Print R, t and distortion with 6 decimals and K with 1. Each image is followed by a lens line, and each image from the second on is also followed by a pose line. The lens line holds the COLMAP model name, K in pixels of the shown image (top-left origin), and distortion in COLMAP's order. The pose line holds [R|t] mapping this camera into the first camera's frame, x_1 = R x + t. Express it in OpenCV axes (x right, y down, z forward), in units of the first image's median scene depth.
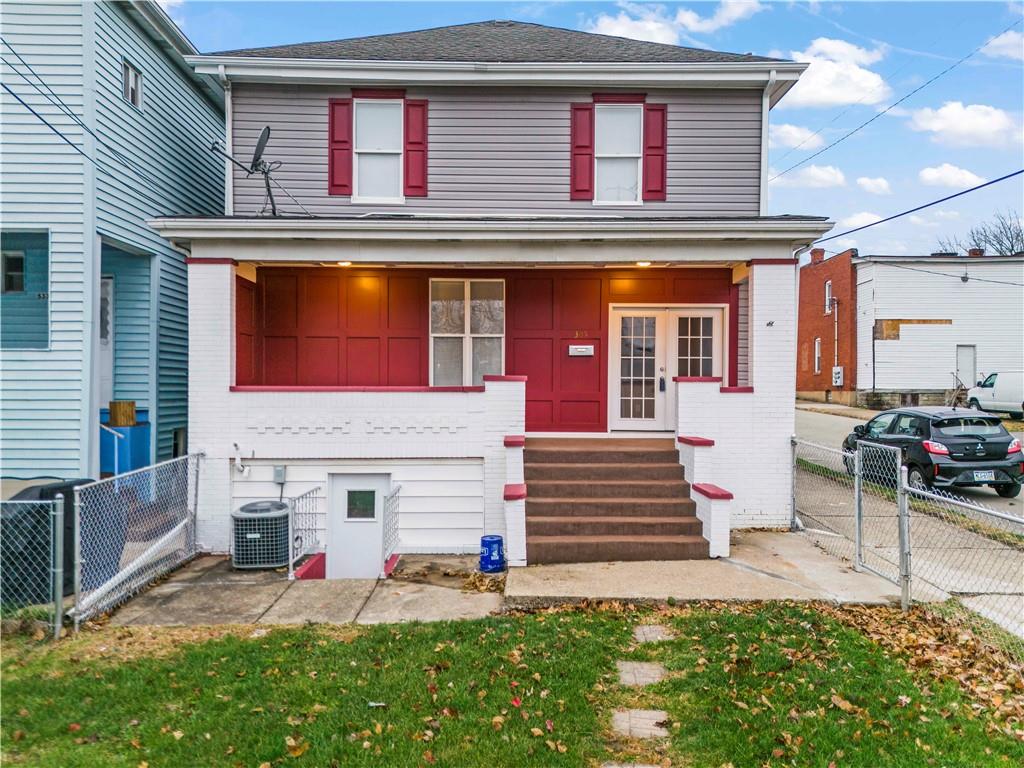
lens RADIAL K [[715.8, 0, 512.0], [0, 715.8, 384.0], [0, 0, 1]] dist [0.015670, -0.001981]
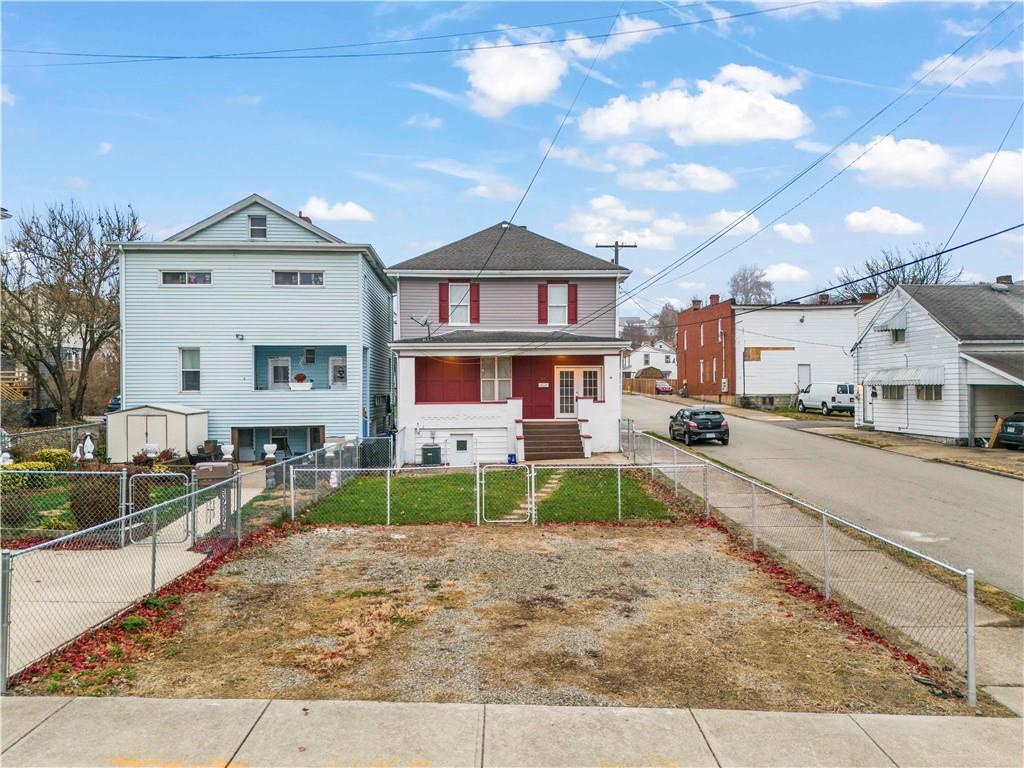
lens RADIAL K [[715.8, 0, 512.0], [0, 715.8, 384.0], [0, 0, 1]] dist [0.015670, -0.001981]
pose [[0.999209, -0.009563, 0.038606, -0.102894], [0.009671, 0.999950, -0.002597, -0.046030], [-0.038580, 0.002968, 0.999251, -1.419113]]
